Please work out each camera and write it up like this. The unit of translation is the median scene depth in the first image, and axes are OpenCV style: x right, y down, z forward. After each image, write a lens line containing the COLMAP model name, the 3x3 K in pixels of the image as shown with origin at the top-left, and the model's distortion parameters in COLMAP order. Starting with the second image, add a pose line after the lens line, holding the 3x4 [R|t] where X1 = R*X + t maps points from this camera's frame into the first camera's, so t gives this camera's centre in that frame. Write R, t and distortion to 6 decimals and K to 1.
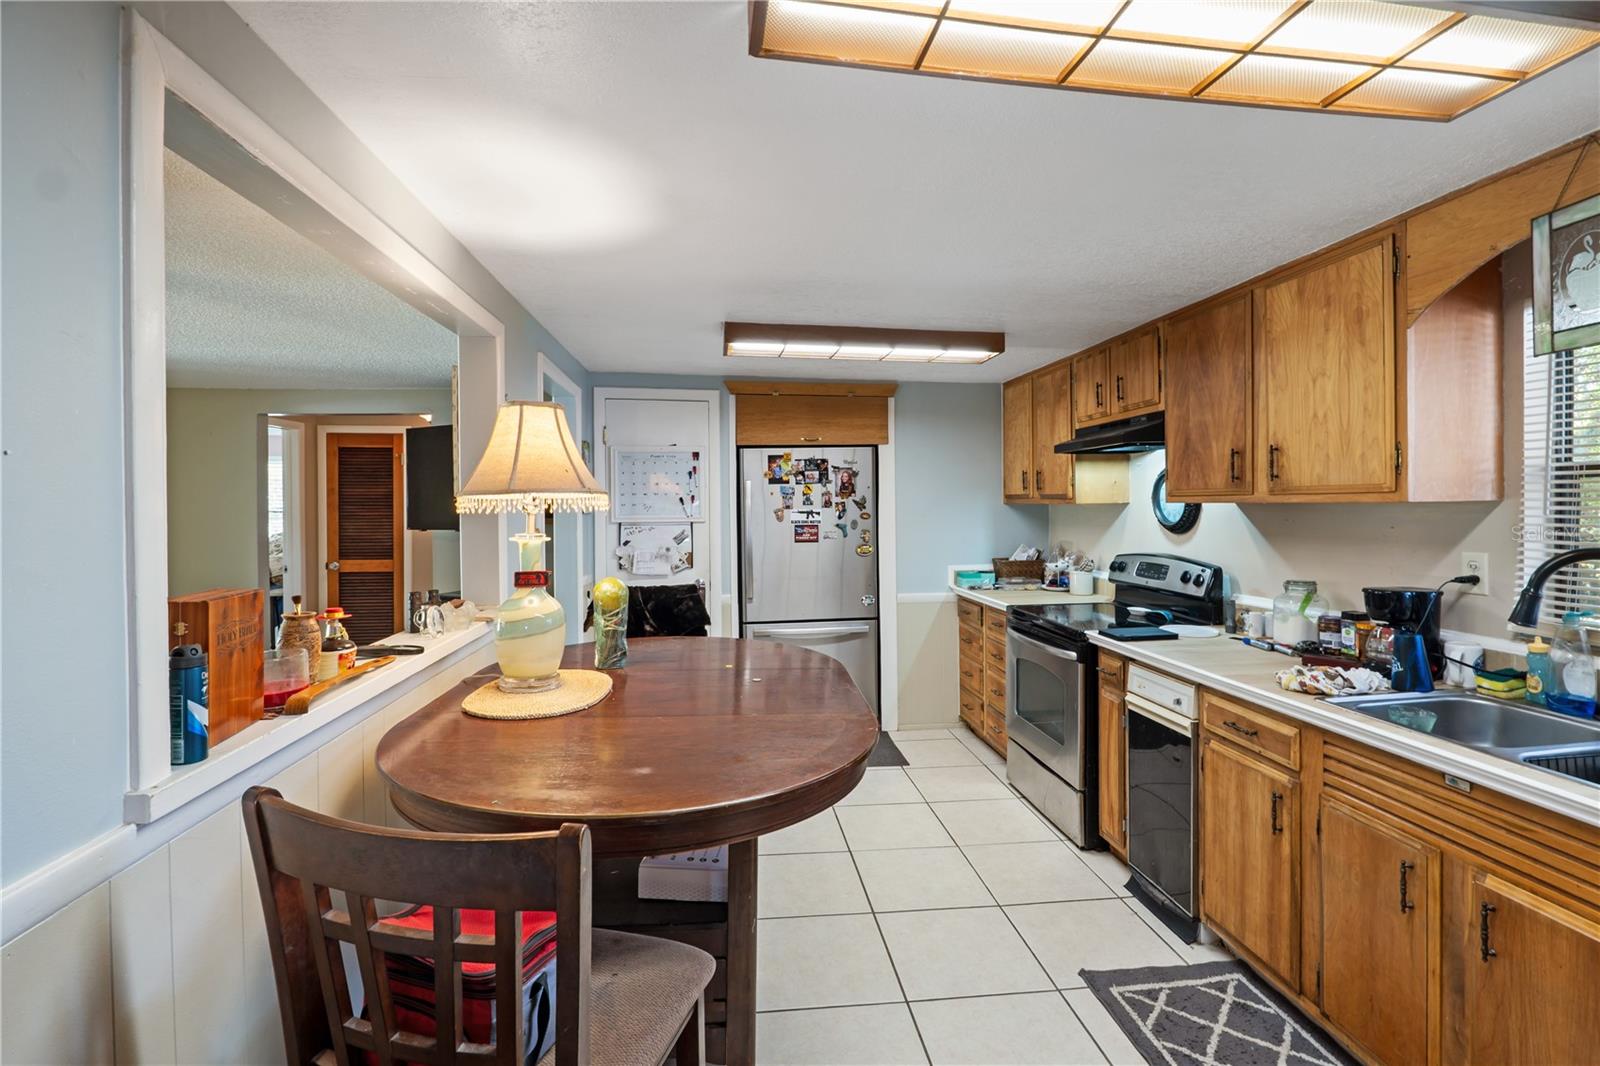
lens RADIAL K [[727.4, 0, 809.3], [0, 727.4, 514.0], [0, 0, 1]] dist [-0.010795, 0.000239]
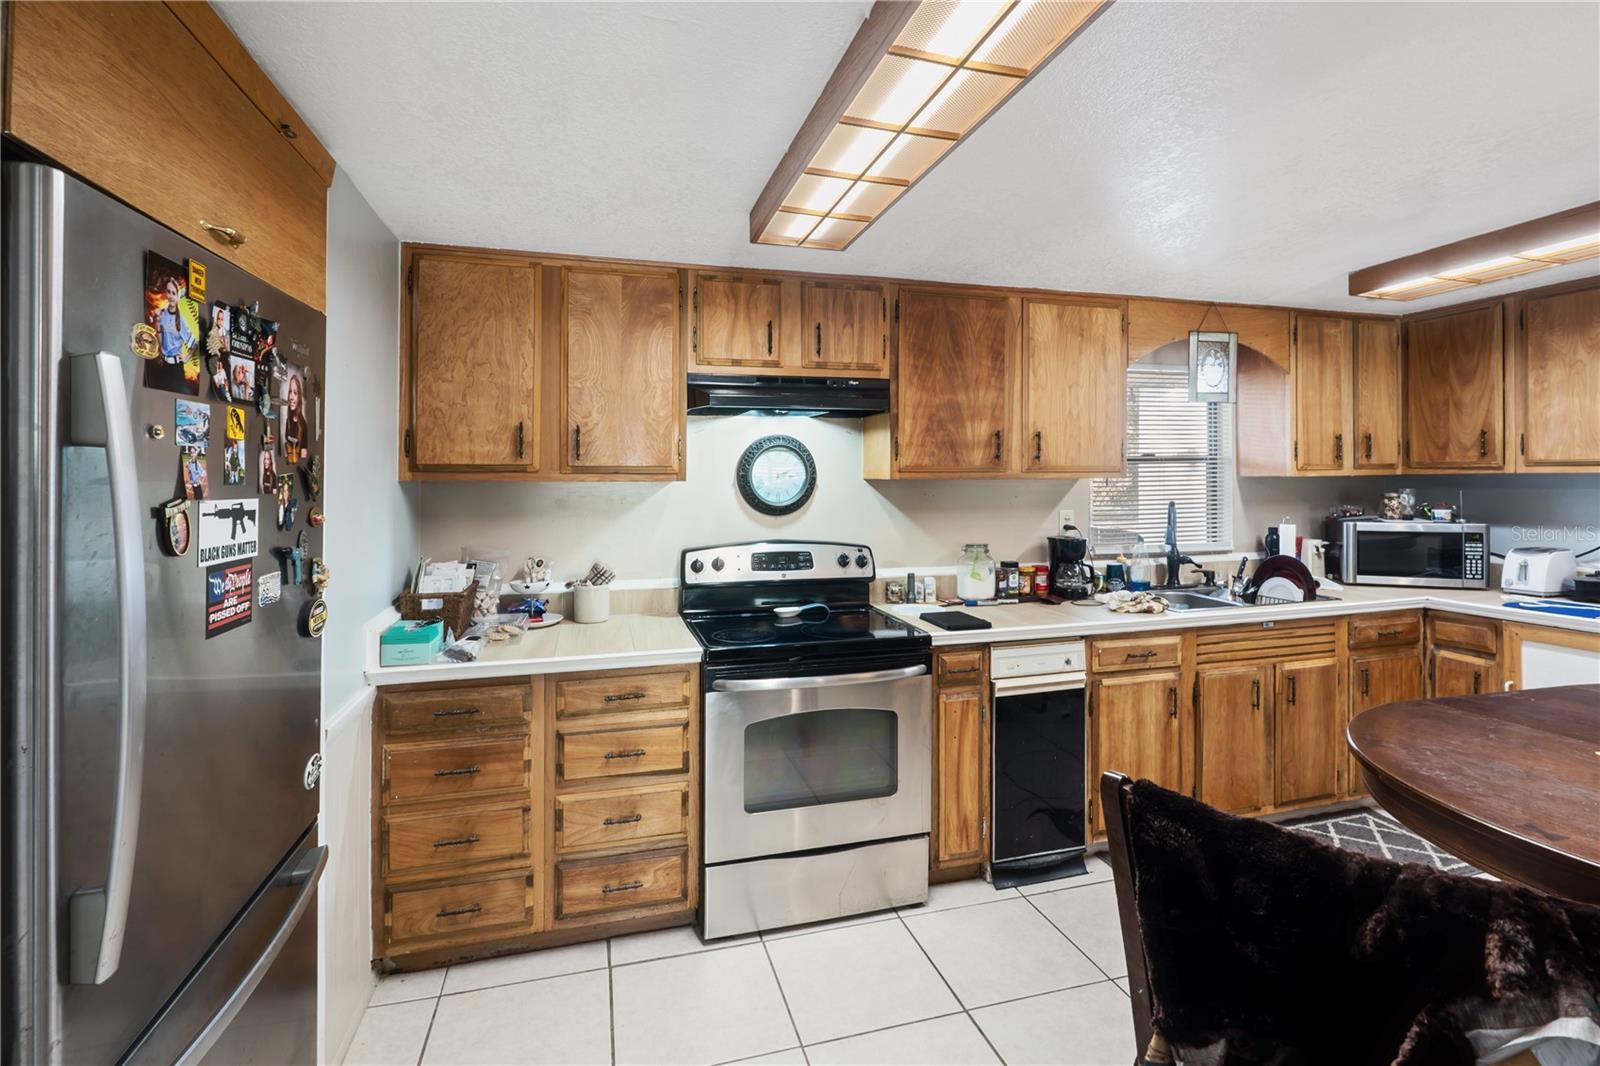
lens RADIAL K [[751.7, 0, 819.5], [0, 751.7, 469.2], [0, 0, 1]] dist [-0.005339, -0.000147]
pose [[-0.155342, 0.018277, 0.987692, -0.563070], [0.019124, 0.999697, -0.015491, -0.019223], [-0.987676, 0.016482, -0.155645, 1.574703]]
